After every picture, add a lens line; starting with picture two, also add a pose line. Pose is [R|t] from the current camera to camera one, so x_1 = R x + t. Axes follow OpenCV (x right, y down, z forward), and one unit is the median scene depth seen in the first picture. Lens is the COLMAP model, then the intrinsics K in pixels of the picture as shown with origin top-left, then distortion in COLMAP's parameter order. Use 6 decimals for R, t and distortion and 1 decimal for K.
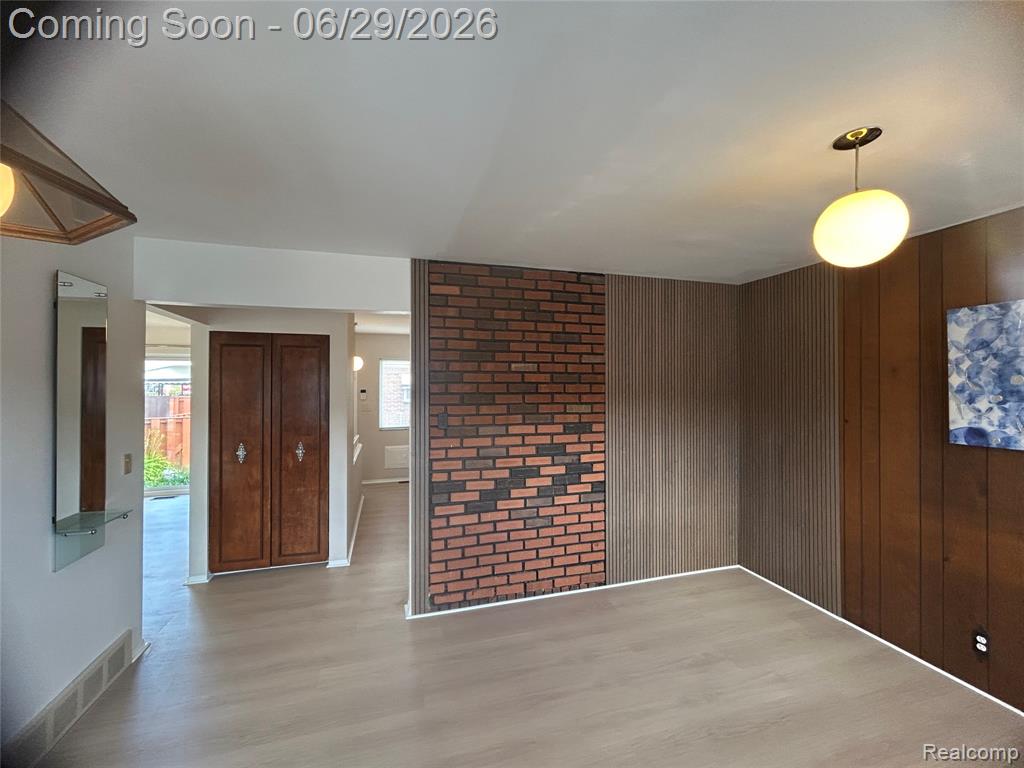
lens RADIAL K [[412.1, 0, 511.6], [0, 412.1, 382.4], [0, 0, 1]] dist [-0.003039, -0.000576]
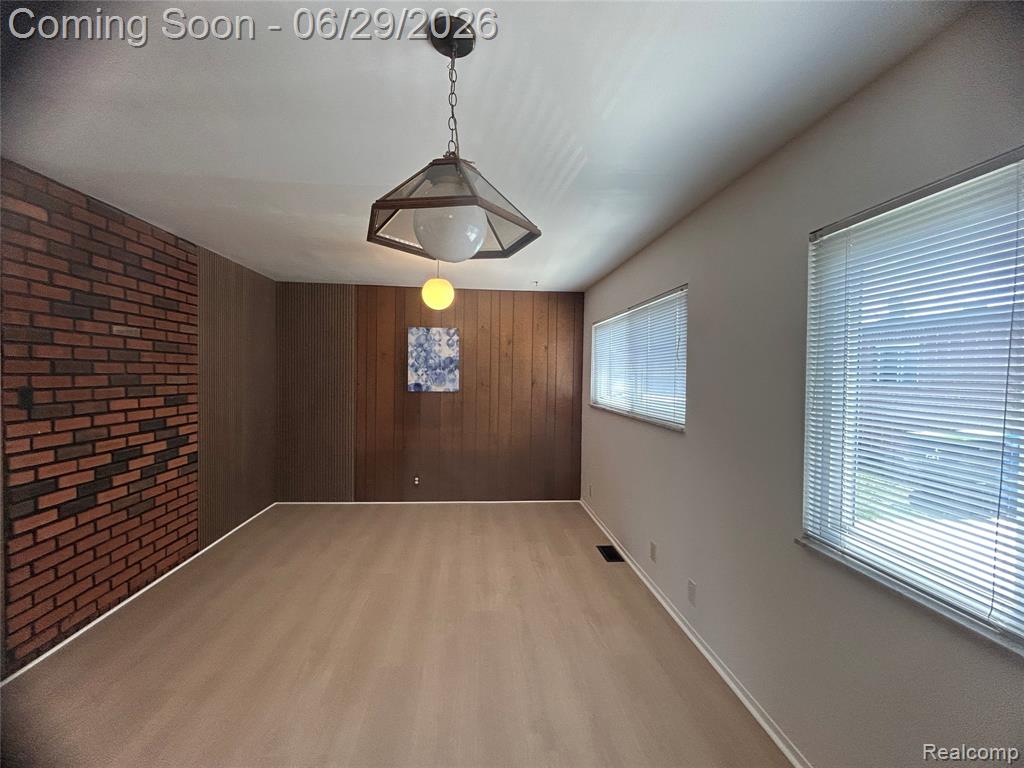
lens RADIAL K [[412.1, 0, 512.8], [0, 412.1, 381.8], [0, 0, 1]] dist [-0.003039, -0.000576]
pose [[0.195065, -0.017521, 0.980634, -0.659906], [-0.023623, 0.999466, 0.022557, 0.030253], [-0.980506, -0.027566, 0.194547, 0.051826]]
